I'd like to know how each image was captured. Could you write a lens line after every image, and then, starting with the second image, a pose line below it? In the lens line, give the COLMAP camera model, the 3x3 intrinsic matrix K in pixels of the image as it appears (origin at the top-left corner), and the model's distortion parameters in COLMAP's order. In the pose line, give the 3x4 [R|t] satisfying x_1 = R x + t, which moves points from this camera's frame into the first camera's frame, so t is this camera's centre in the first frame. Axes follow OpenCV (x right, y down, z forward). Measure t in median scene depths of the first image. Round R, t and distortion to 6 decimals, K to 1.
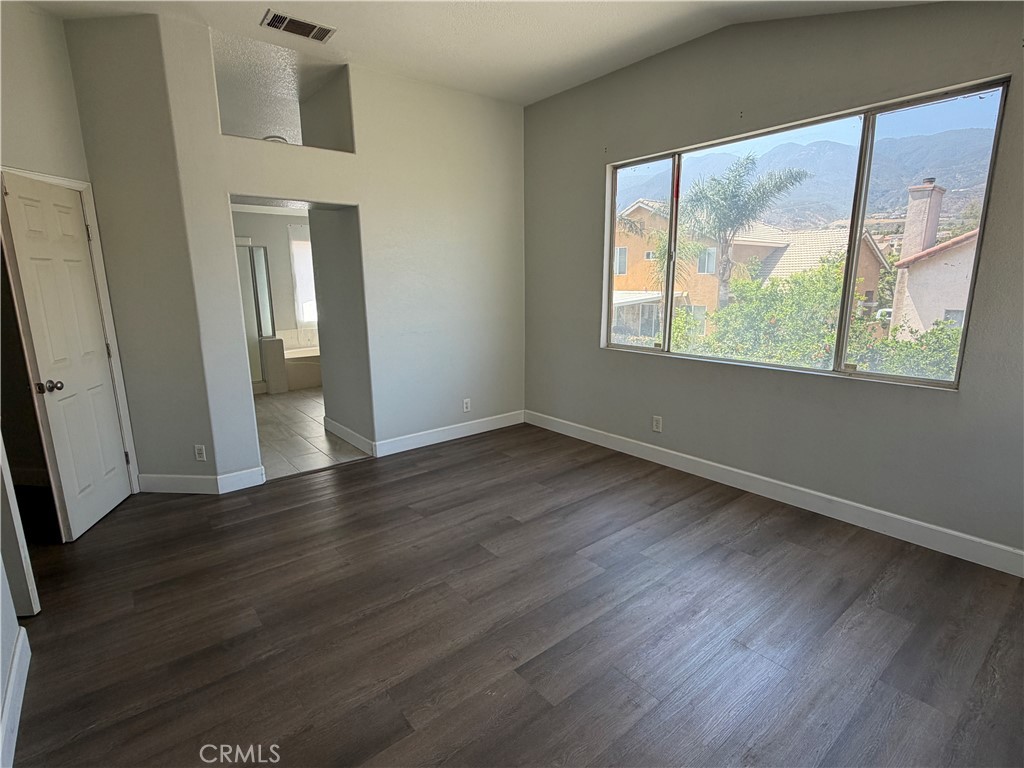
lens RADIAL K [[510.3, 0, 506.5], [0, 510.3, 383.6], [0, 0, 1]] dist [0.003396, -0.000267]
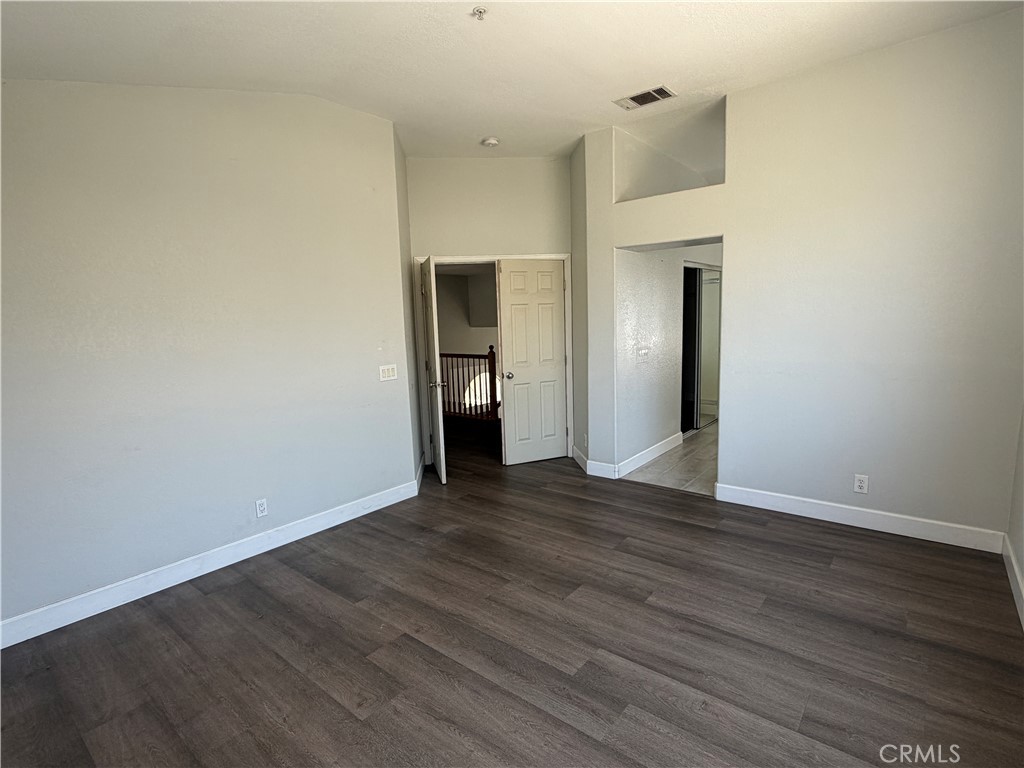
lens RADIAL K [[510.3, 0, 518.9], [0, 510.3, 383.8], [0, 0, 1]] dist [0.003396, -0.000267]
pose [[0.217861, 0.129076, -0.967407, 0.667925], [-0.167472, 0.981458, 0.093236, -0.109857], [0.961504, 0.141701, 0.235438, 0.493481]]
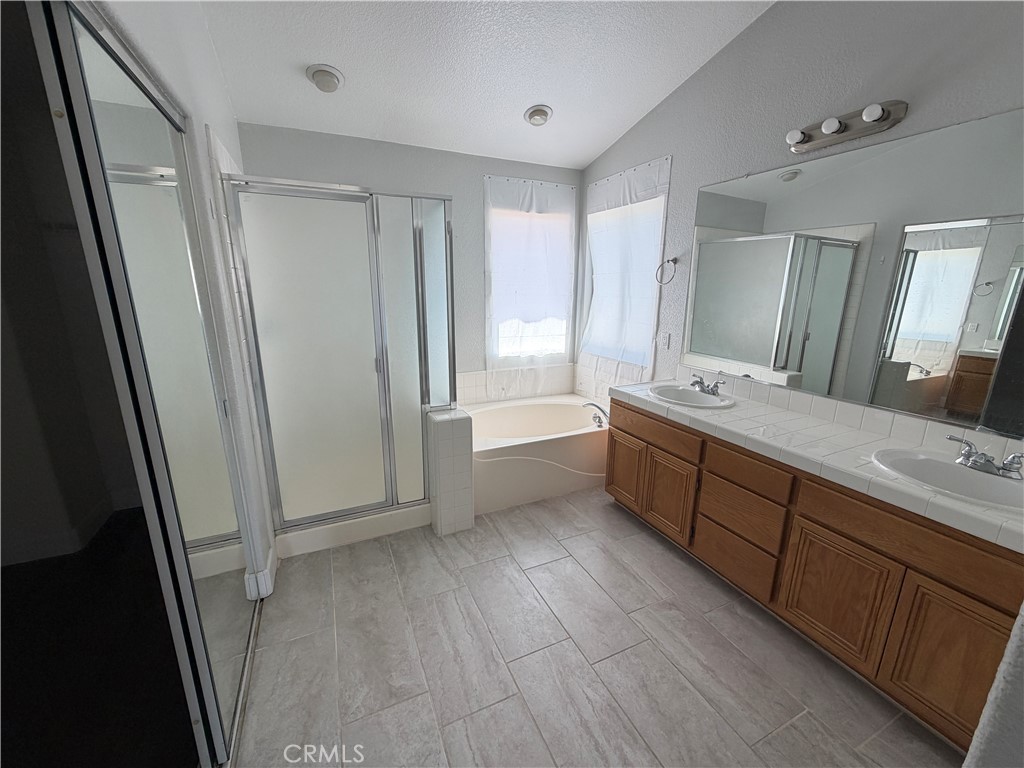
lens RADIAL K [[408.3, 0, 524.3], [0, 408.3, 385.5], [0, 0, 1]] dist [-0.002283, 0.000142]
pose [[0.975592, 0.070860, -0.207844, -0.607489], [-0.063976, 0.997163, 0.039668, -0.245984], [0.210065, -0.025402, 0.977357, 1.255752]]
